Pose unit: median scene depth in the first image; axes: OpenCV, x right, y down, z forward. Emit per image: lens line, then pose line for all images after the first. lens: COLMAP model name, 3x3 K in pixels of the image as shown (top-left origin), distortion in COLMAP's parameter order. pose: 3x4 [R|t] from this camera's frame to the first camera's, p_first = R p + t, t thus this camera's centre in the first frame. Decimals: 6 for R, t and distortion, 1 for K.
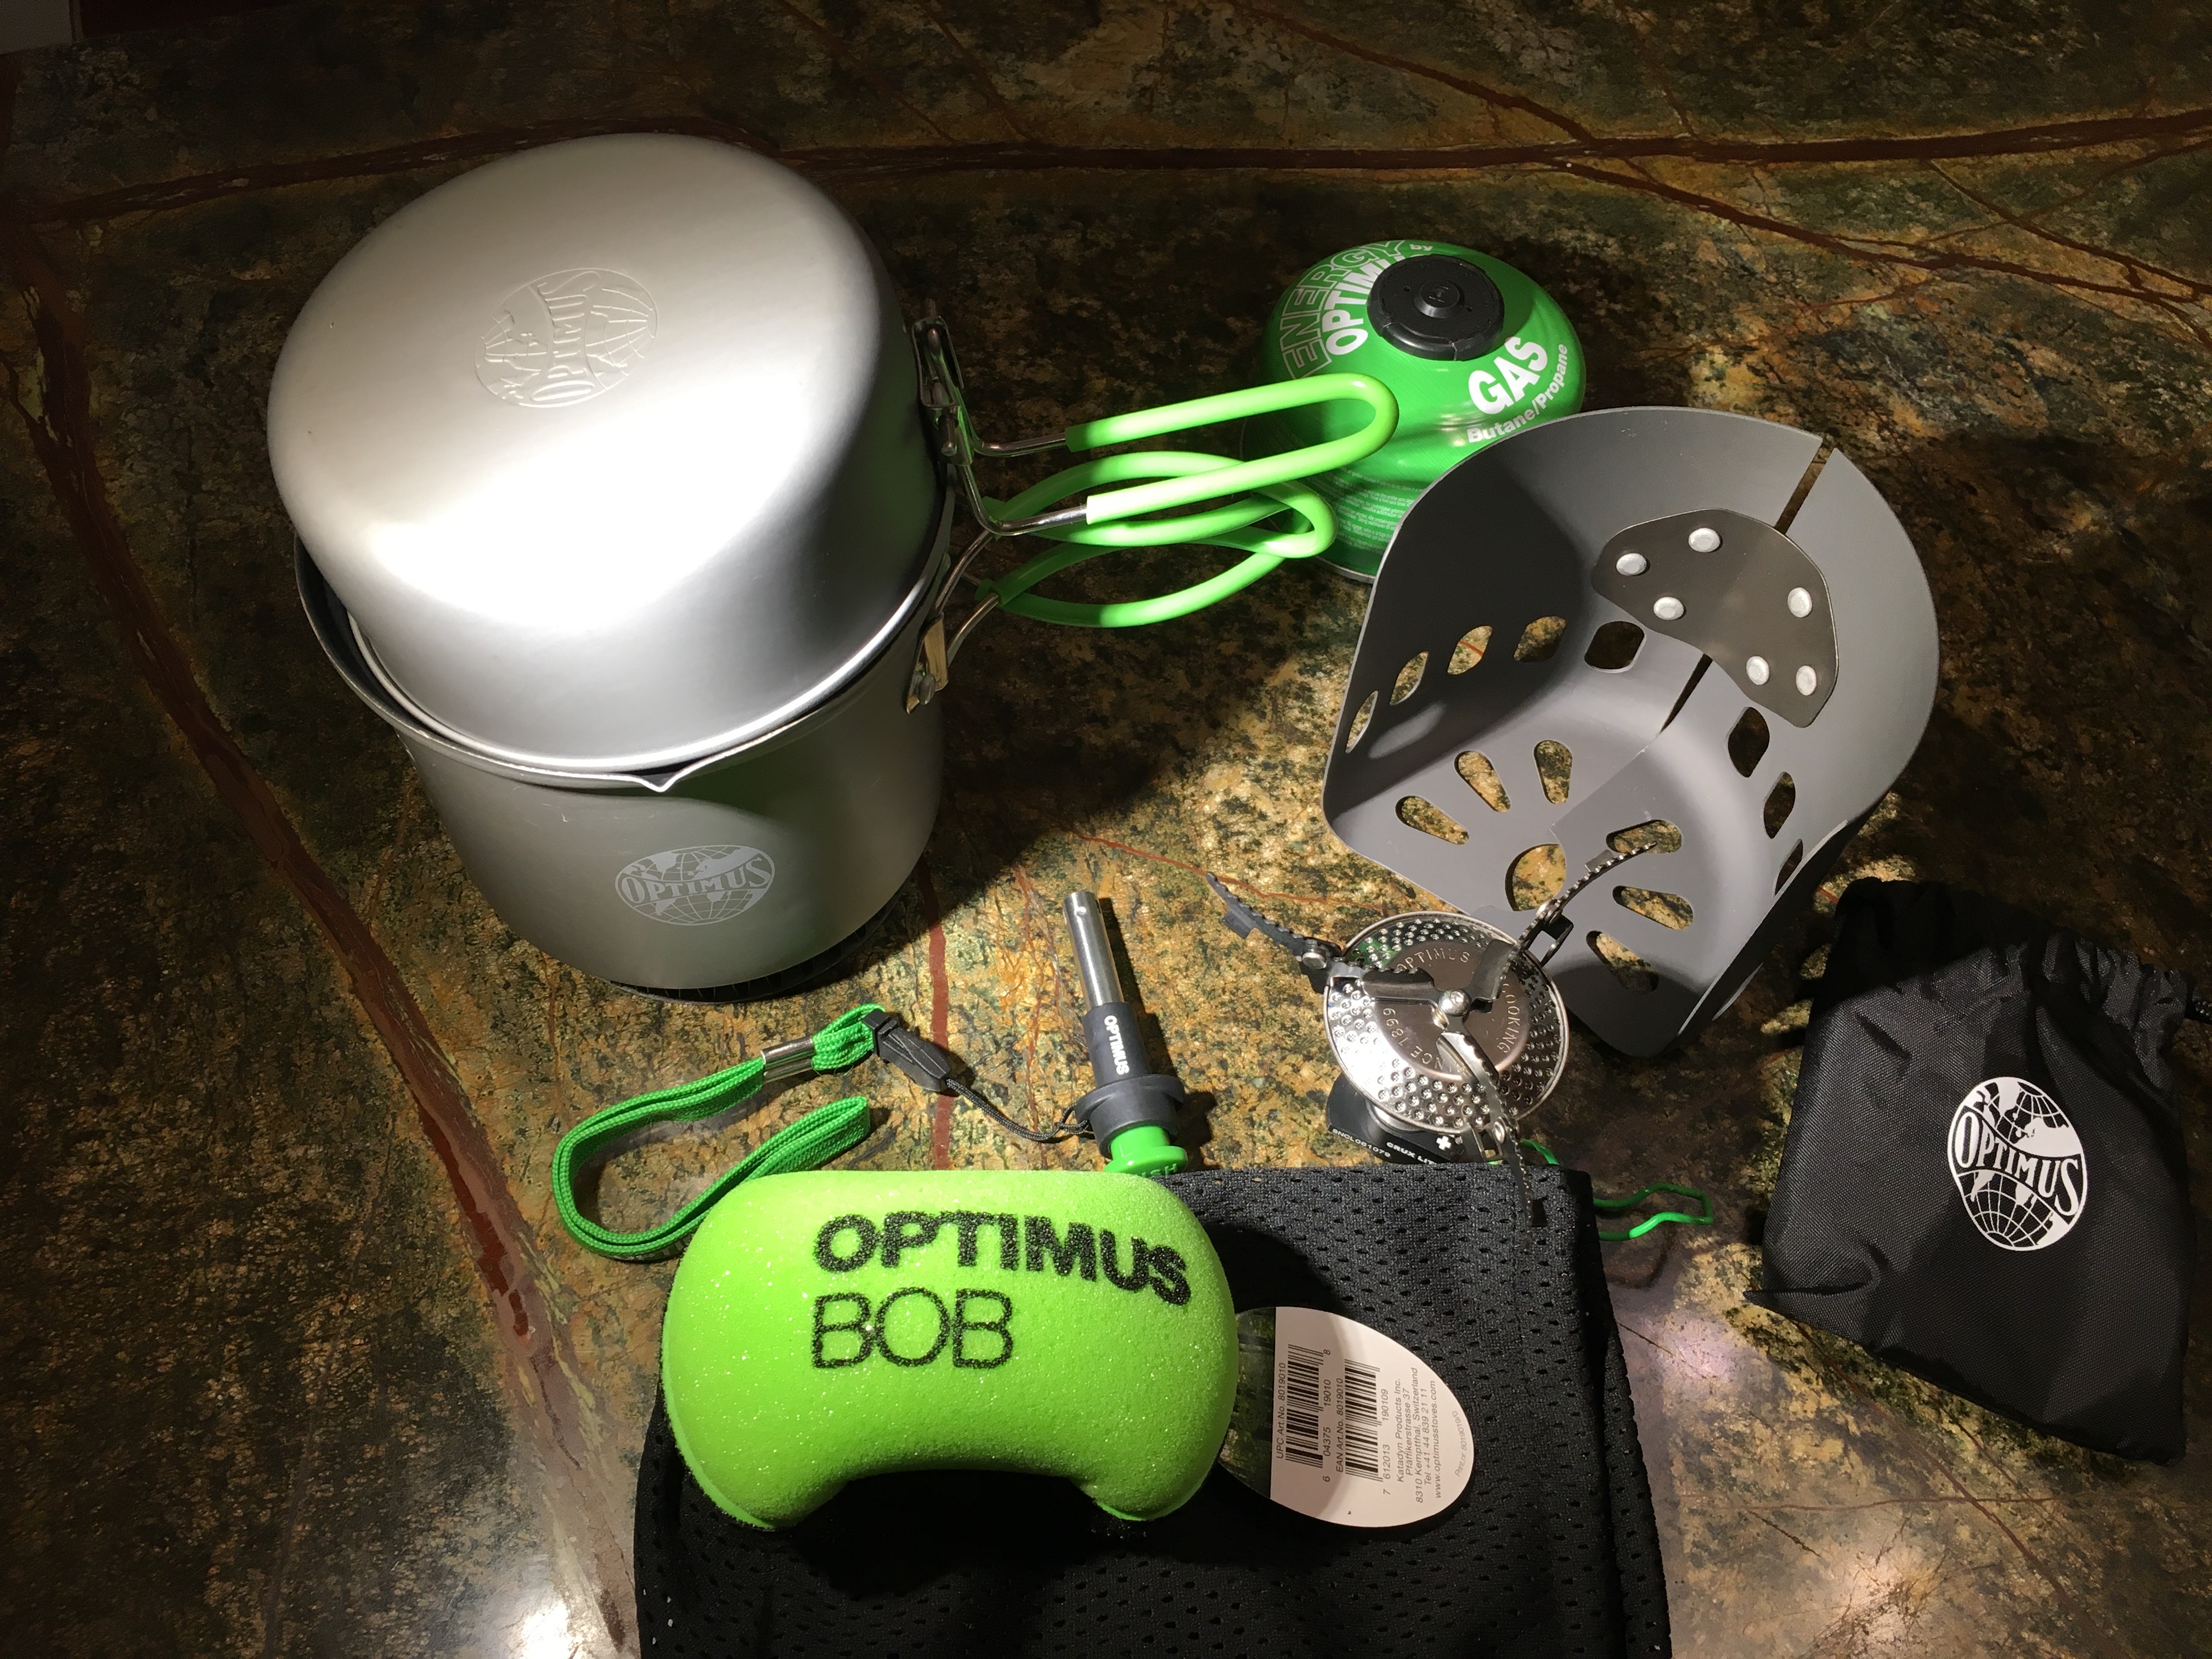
lens RADIAL K [[1903.7, 0, 1102.0], [0, 1903.7, 816.5], [0, 0, 1]] dist [0.085269, -0.132139]
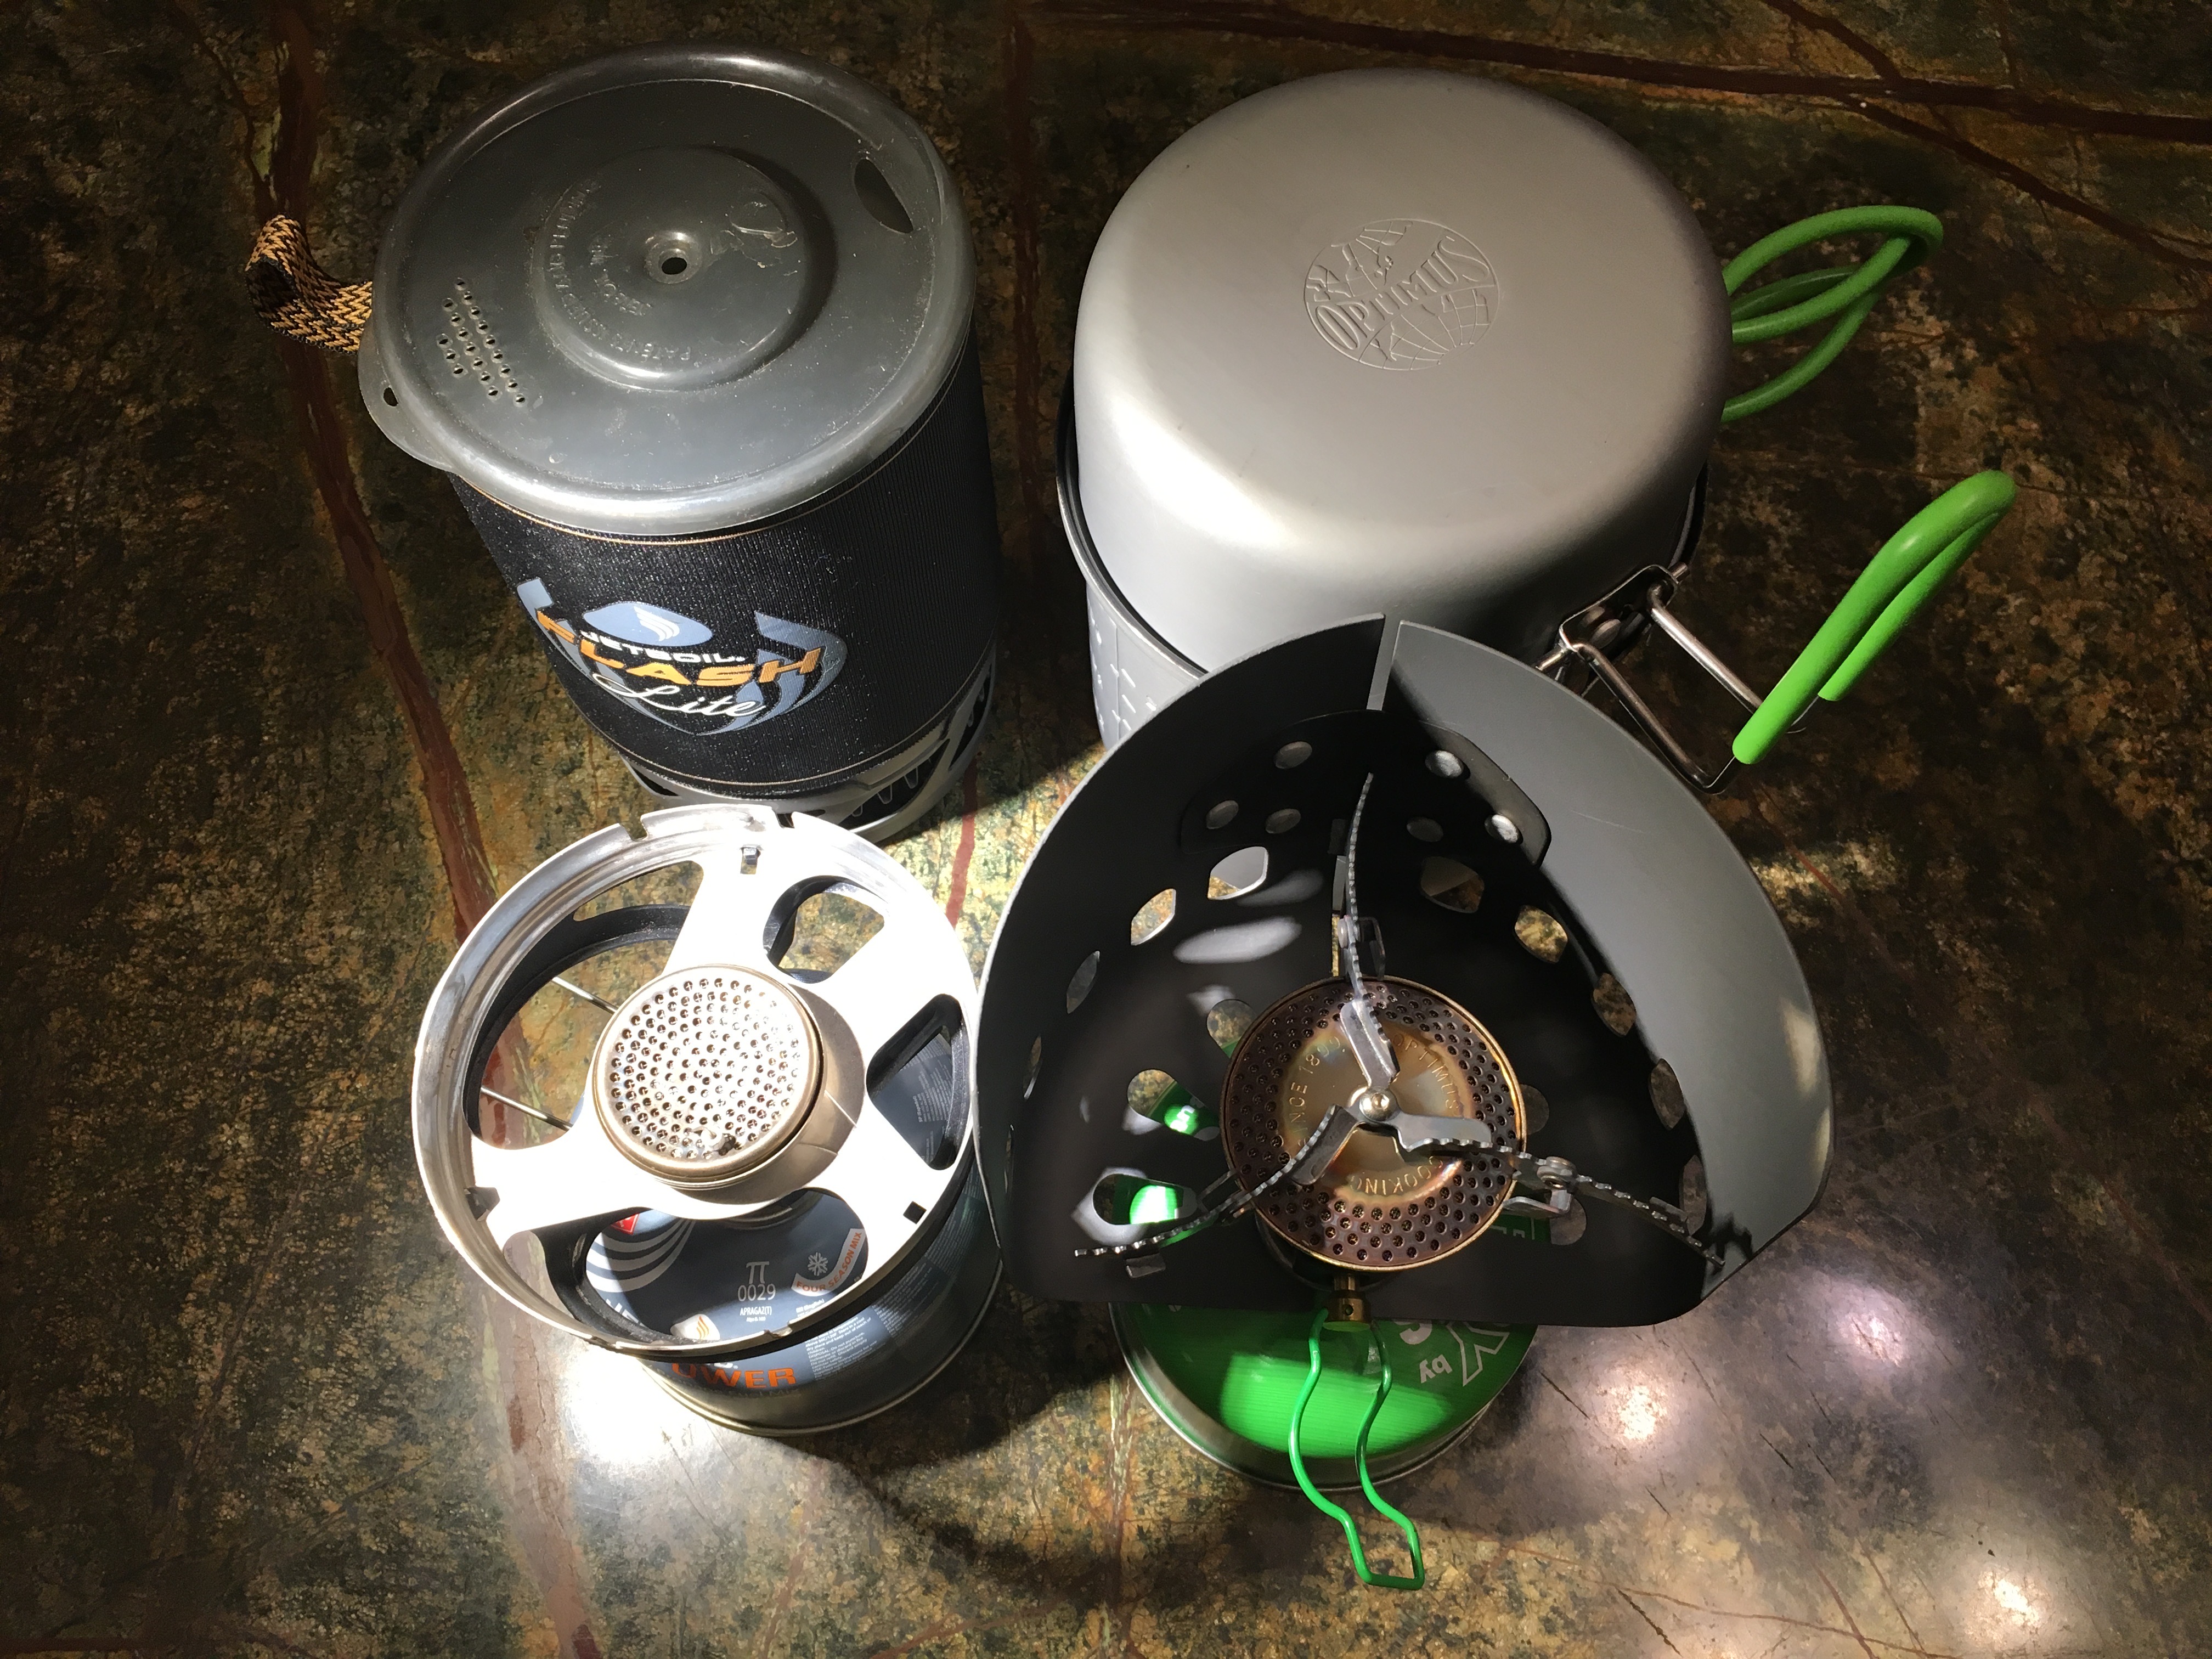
lens RADIAL K [[1903.7, 0, 1105.2], [0, 1903.7, 817.8], [0, 0, 1]] dist [0.085269, -0.132139]
pose [[0.969271, 0.189077, -0.157364, 0.136811], [-0.170490, 0.977482, 0.124348, -0.084284], [0.177332, -0.093698, 0.979681, 0.027189]]
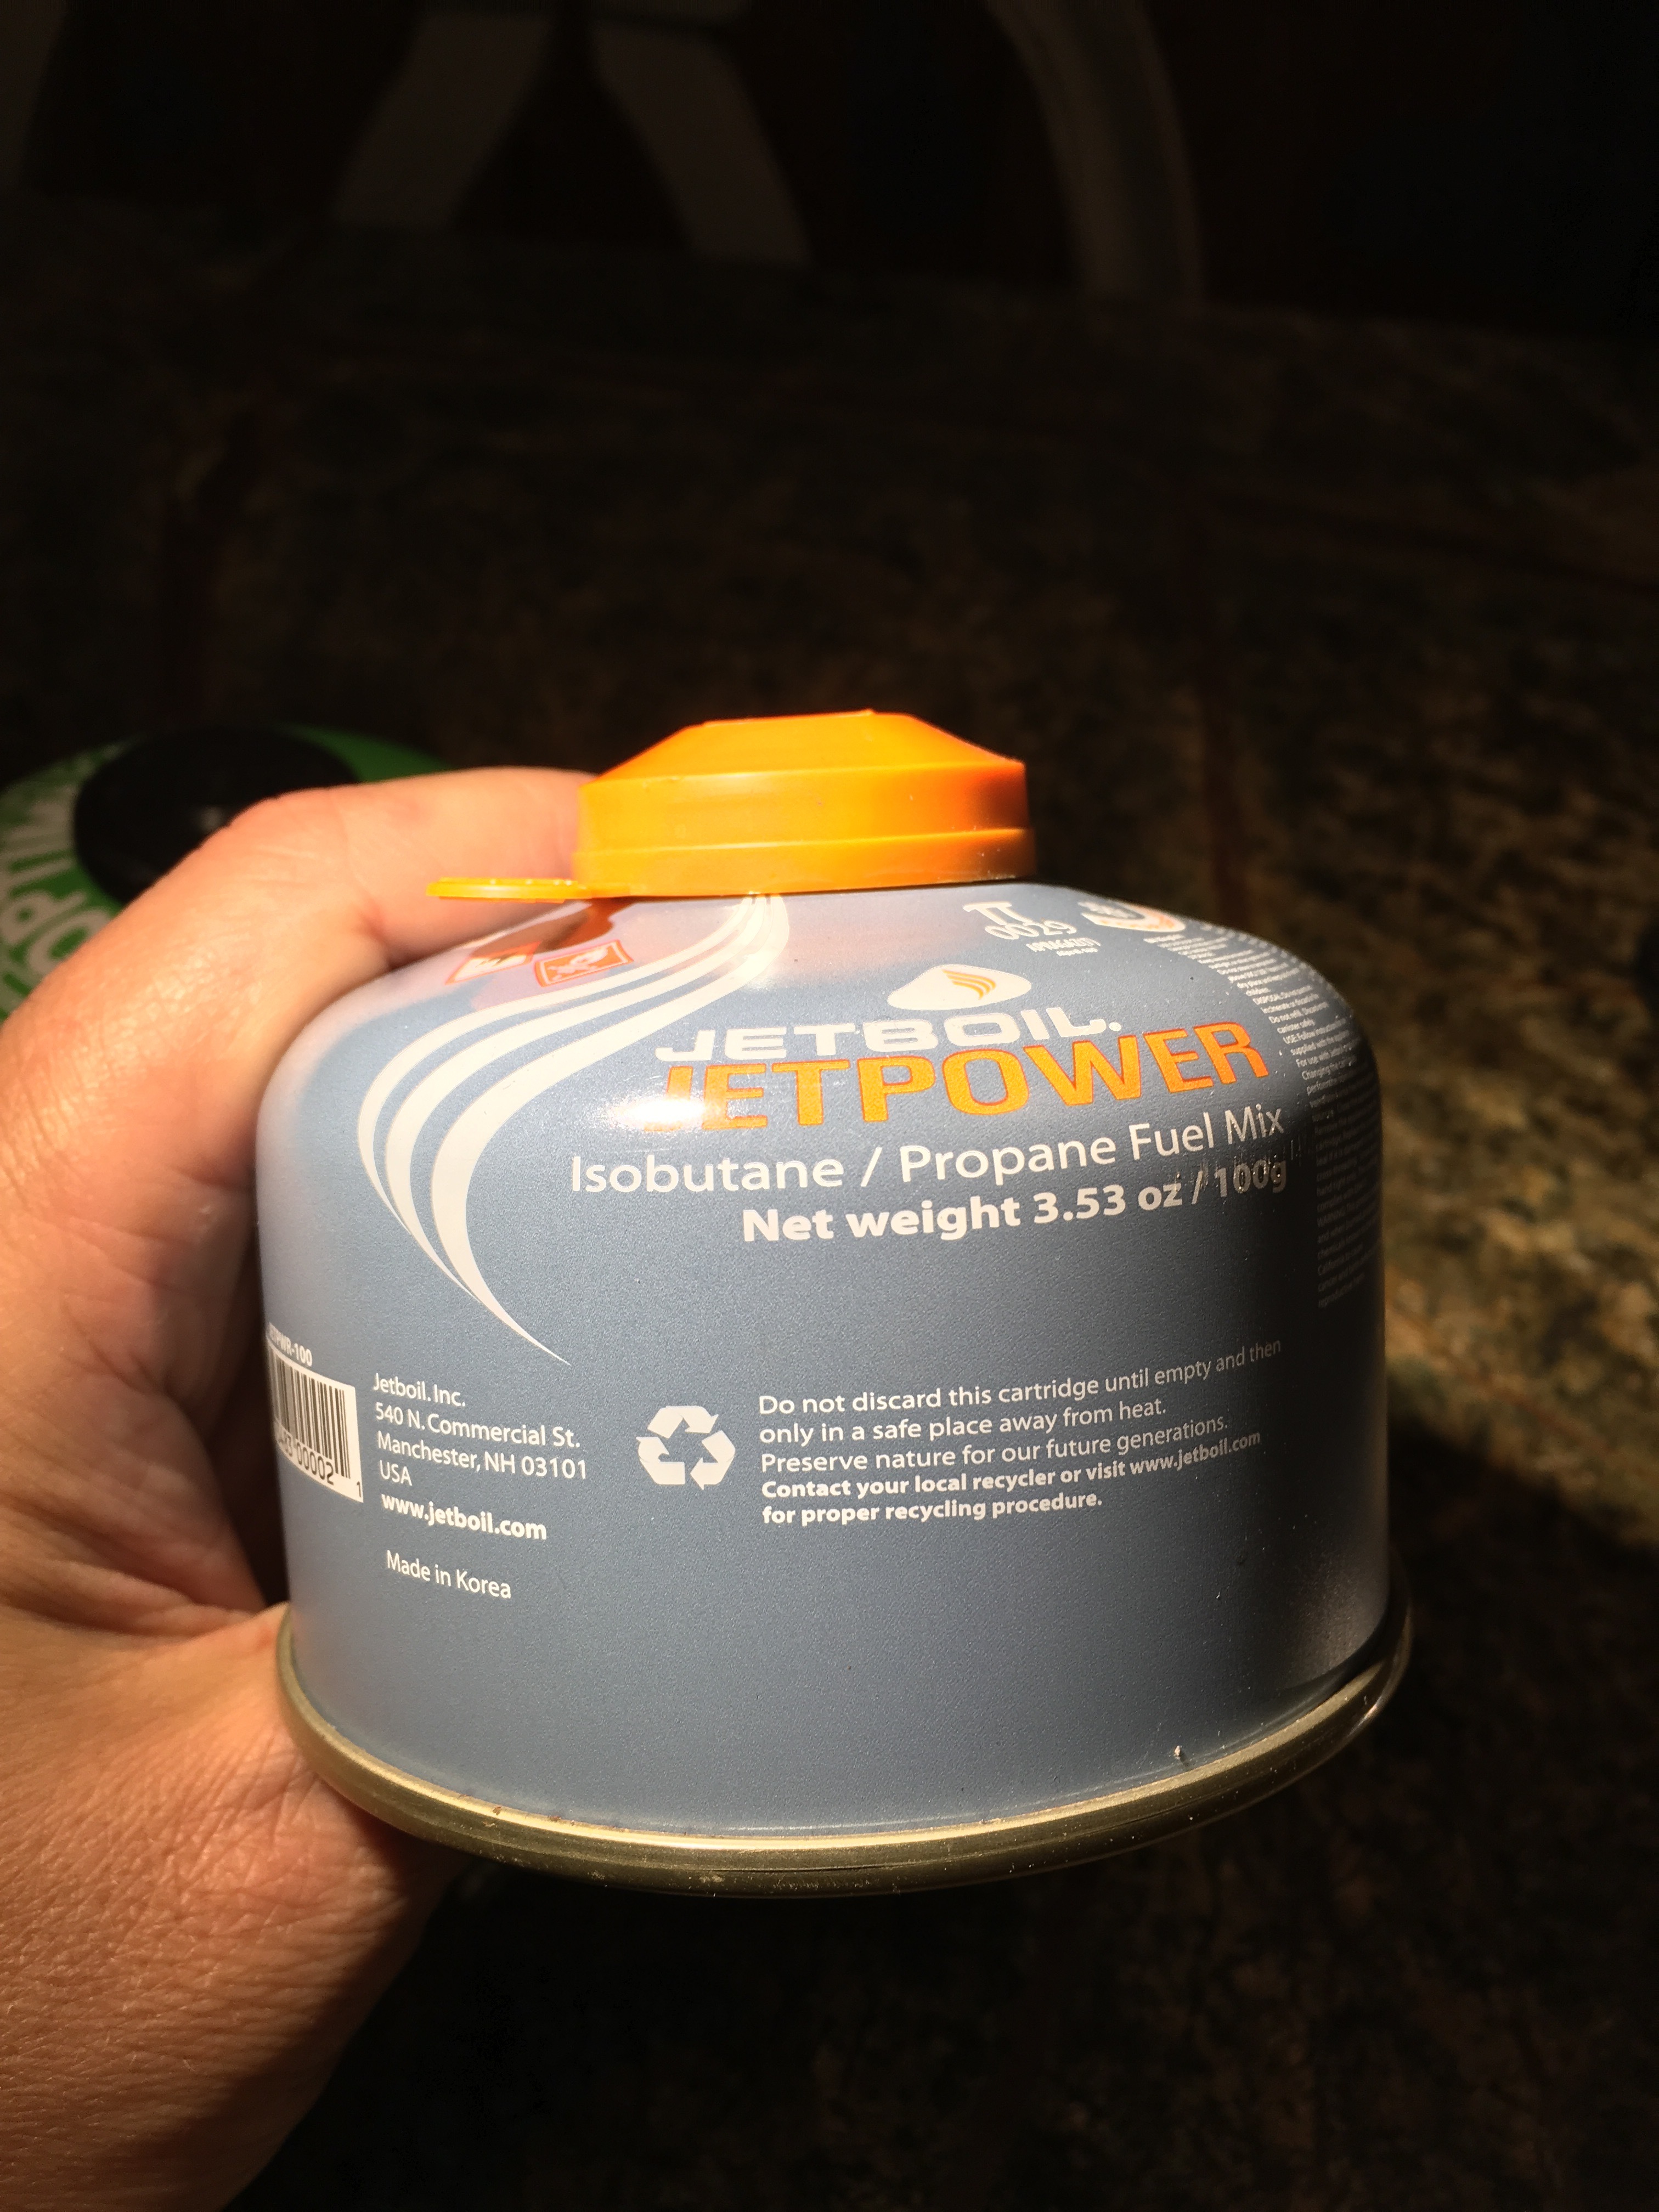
lens RADIAL K [[1903.7, 0, 827.2], [0, 1903.7, 1144.5], [0, 0, 1]] dist [0.085269, -0.132139]
pose [[0.935769, 0.272873, -0.223330, -0.077702], [-0.320686, 0.921936, -0.217245, 0.131824], [0.146615, 0.274910, 0.950226, 0.429214]]
